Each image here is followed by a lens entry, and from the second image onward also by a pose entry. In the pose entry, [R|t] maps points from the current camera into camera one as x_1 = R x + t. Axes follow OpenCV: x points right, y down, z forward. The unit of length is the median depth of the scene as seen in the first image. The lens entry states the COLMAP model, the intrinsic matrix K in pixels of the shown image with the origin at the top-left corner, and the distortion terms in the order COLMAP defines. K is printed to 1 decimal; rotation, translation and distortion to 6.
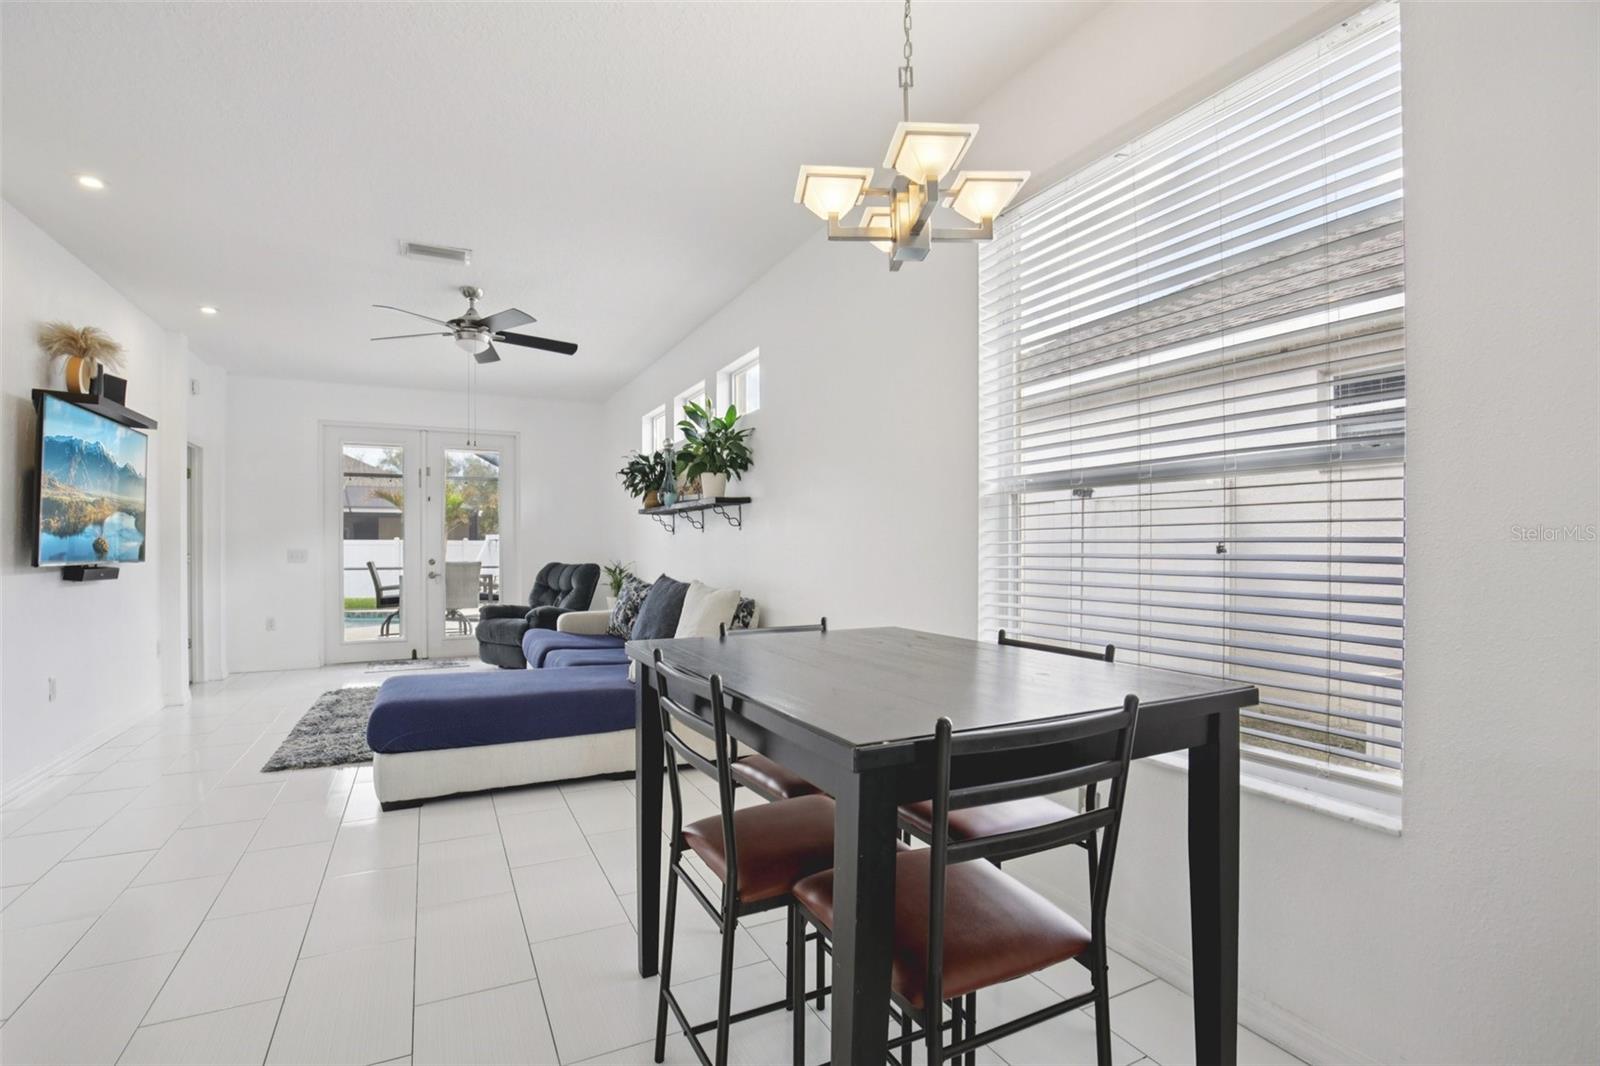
lens RADIAL K [[729.9, 0, 793.1], [0, 729.9, 554.1], [0, 0, 1]] dist [-0.038178, 0.007329]
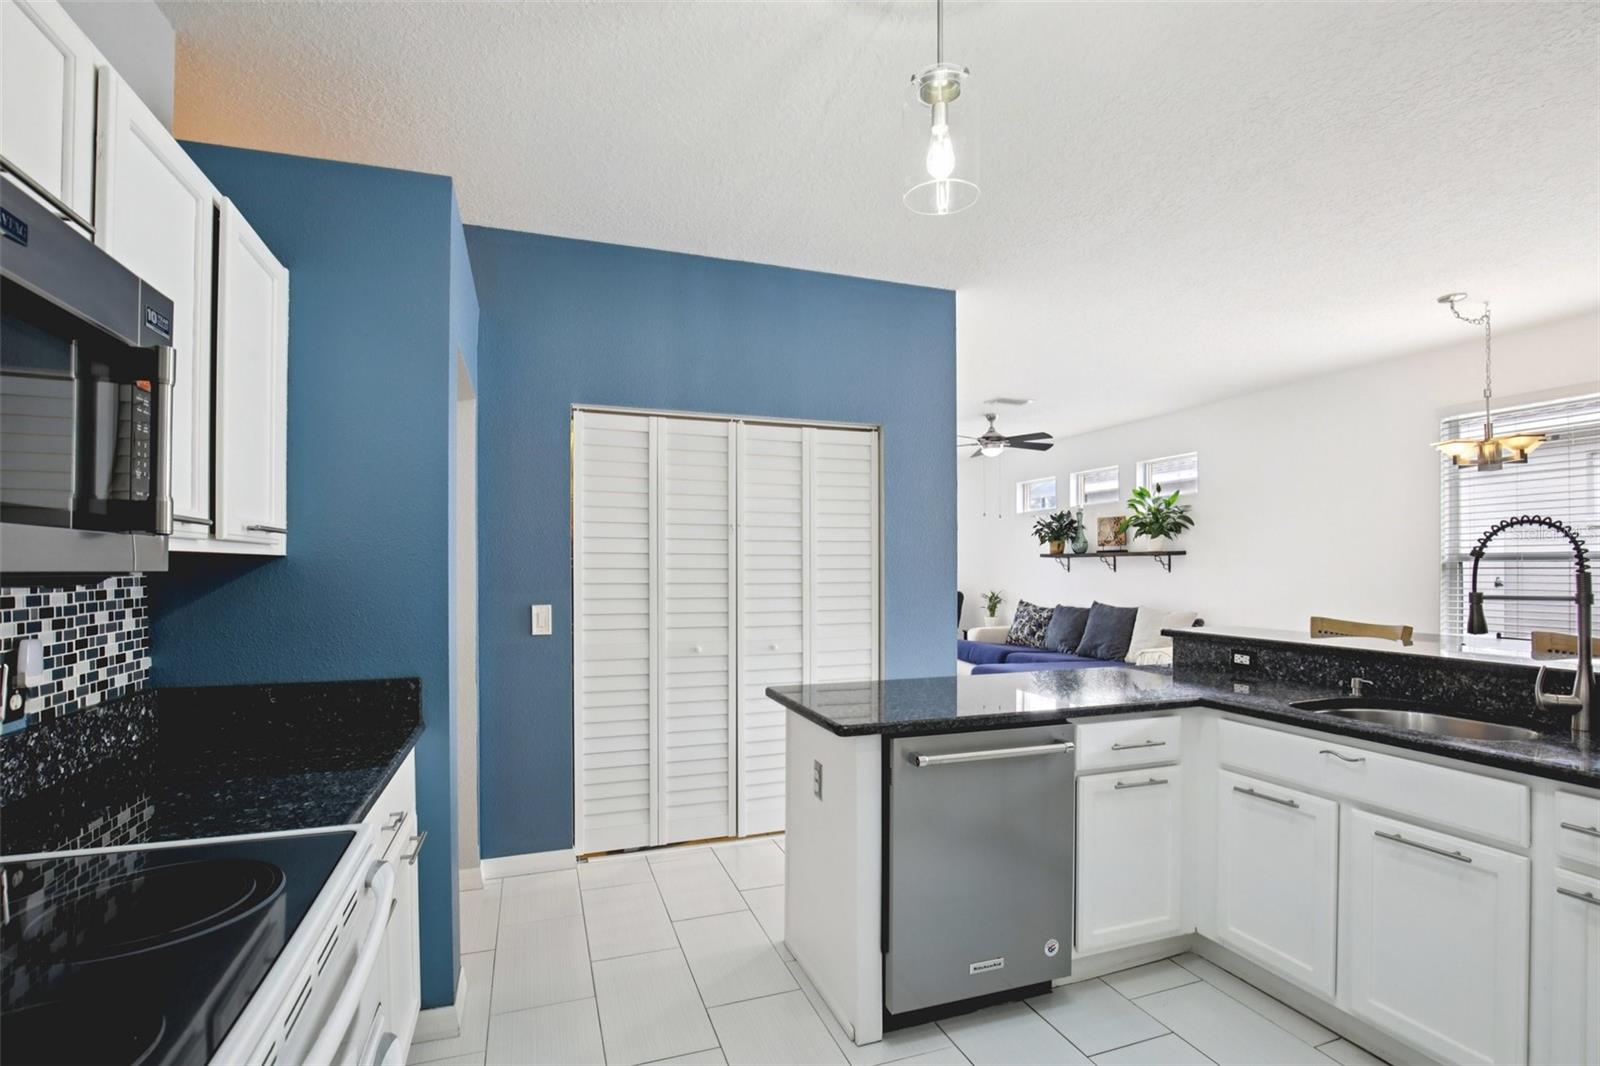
lens RADIAL K [[728.3, 0, 800.7], [0, 728.3, 562.7], [0, 0, 1]] dist [-0.029281, 0.000218]
pose [[0.993177, -0.001357, -0.116612, -0.549708], [-0.000394, 0.999888, -0.014991, -0.025770], [0.116619, 0.014935, 0.993064, -0.467847]]
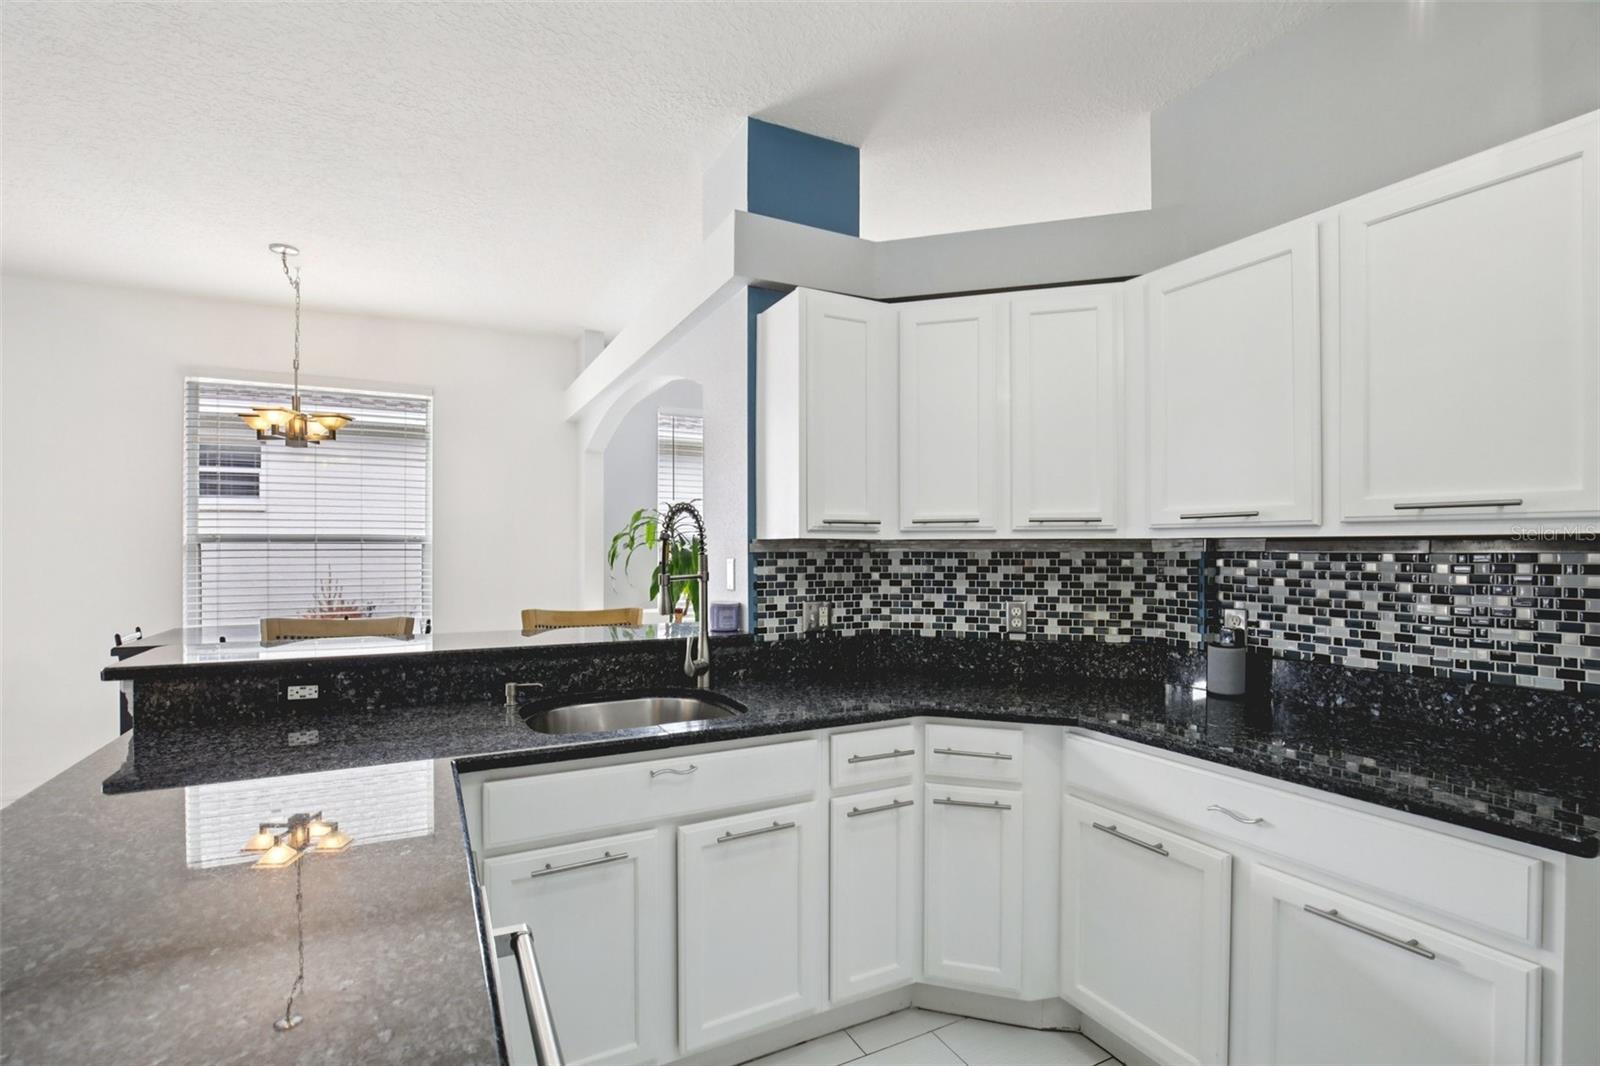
lens RADIAL K [[729.9, 0, 793.1], [0, 729.9, 554.1], [0, 0, 1]] dist [-0.038178, 0.007329]
pose [[-0.012824, -0.007747, 0.999888, -0.628886], [0.008568, 0.999932, 0.007858, -0.028946], [-0.999881, 0.008668, -0.012757, -0.145162]]
